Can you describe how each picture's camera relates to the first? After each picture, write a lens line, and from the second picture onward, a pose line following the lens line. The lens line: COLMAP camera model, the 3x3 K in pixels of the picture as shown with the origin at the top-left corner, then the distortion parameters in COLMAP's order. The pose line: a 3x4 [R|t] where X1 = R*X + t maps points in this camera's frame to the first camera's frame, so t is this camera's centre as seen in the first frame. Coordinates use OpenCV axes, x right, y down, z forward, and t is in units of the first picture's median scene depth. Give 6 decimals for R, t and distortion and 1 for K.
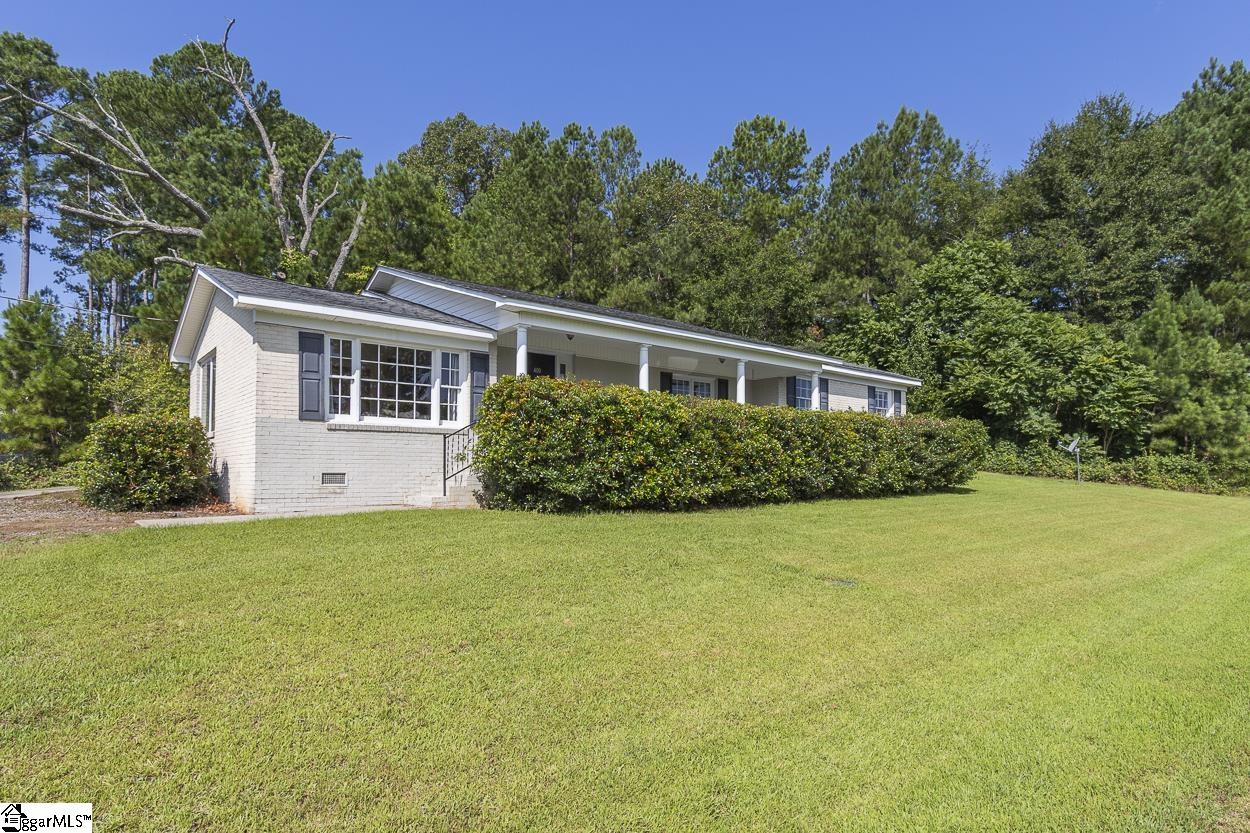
lens RADIAL K [[695.2, 0, 623.1], [0, 695.2, 465.0], [0, 0, 1]] dist [0.005176, -0.002419]
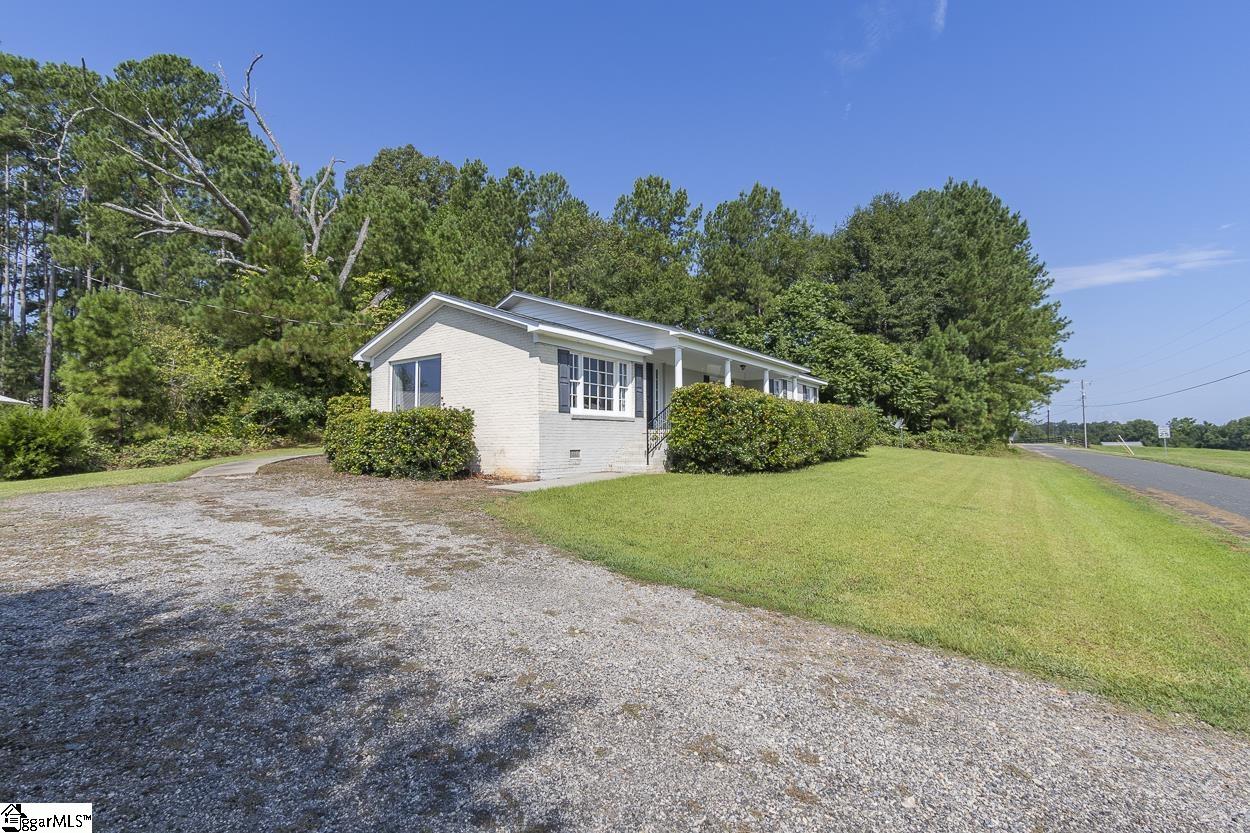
lens RADIAL K [[570.4, 0, 624.9], [0, 570.4, 416.0], [0, 0, 1]] dist [0.003828, -0.000745]
pose [[0.967393, 0.003719, 0.253253, -0.214271], [0.005090, 0.999405, -0.034119, -0.005784], [-0.253229, 0.034295, 0.966798, -0.048062]]
